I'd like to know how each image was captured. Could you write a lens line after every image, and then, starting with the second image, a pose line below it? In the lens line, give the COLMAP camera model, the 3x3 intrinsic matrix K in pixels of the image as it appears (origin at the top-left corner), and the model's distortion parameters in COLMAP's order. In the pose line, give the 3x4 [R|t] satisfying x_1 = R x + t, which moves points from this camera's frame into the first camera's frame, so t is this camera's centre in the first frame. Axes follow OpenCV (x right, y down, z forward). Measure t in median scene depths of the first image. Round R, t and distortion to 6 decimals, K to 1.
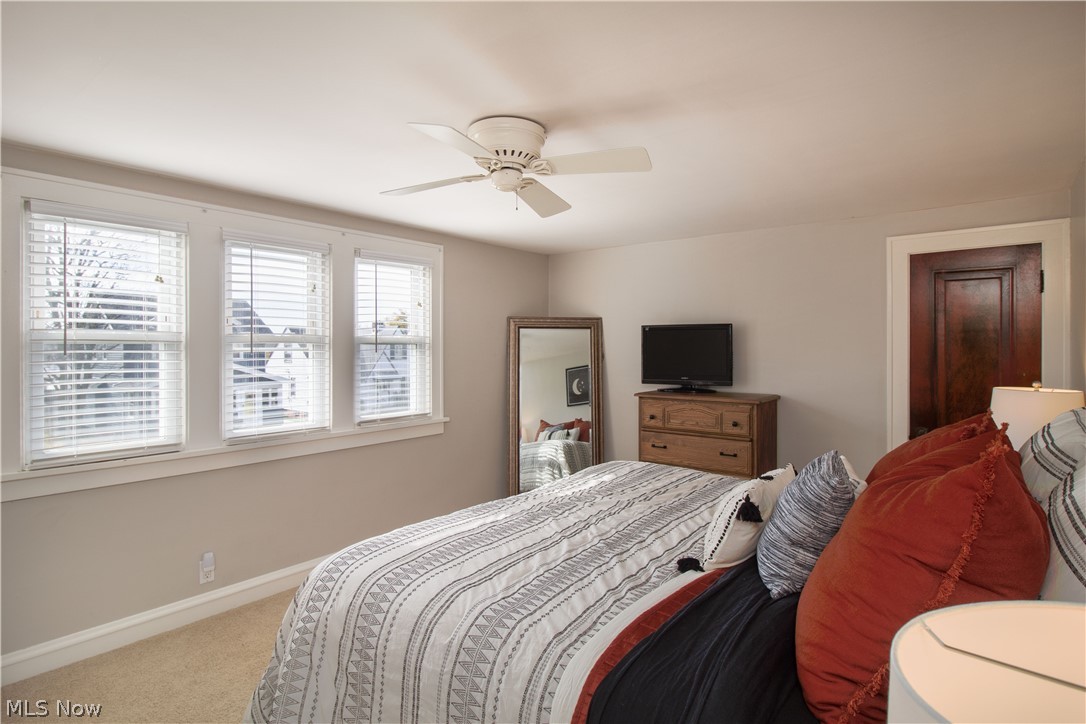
lens RADIAL K [[576.1, 0, 543.7], [0, 576.1, 345.7], [0, 0, 1]] dist [0.008773, -0.017969]
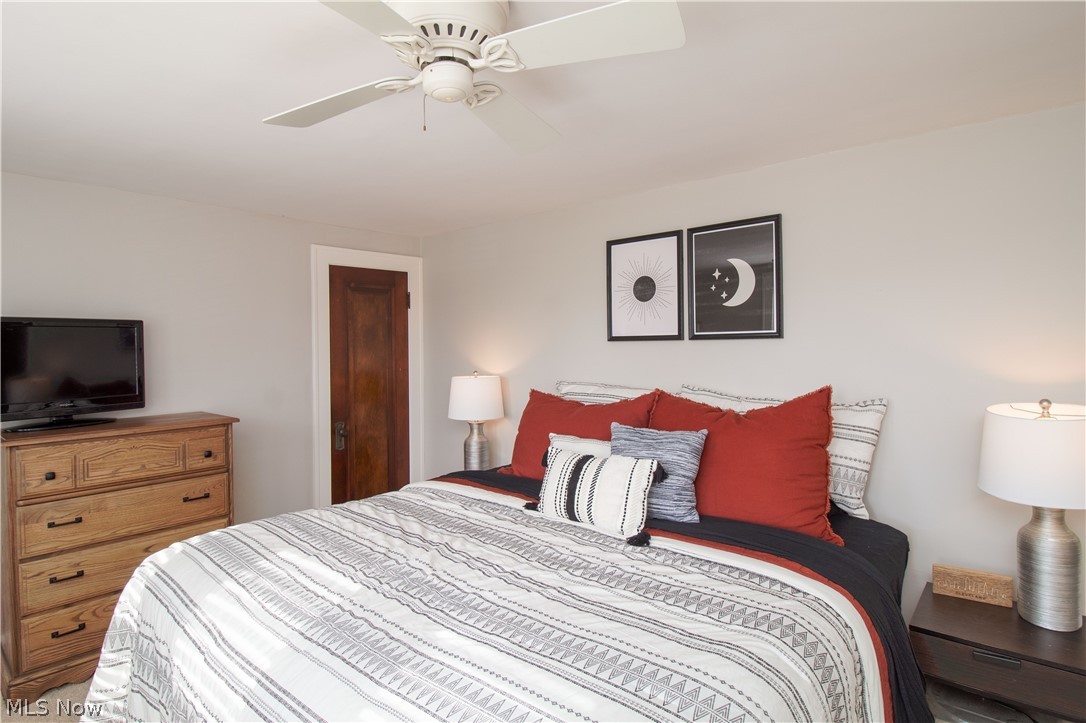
lens RADIAL K [[572.5, 0, 543.0], [0, 572.5, 361.5], [0, 0, 1]] dist [0.002294, 0.000403]
pose [[0.050863, -0.025590, 0.998378, -0.392155], [0.016830, 0.999552, 0.024762, 0.002730], [-0.998564, 0.015543, 0.051271, 0.515885]]
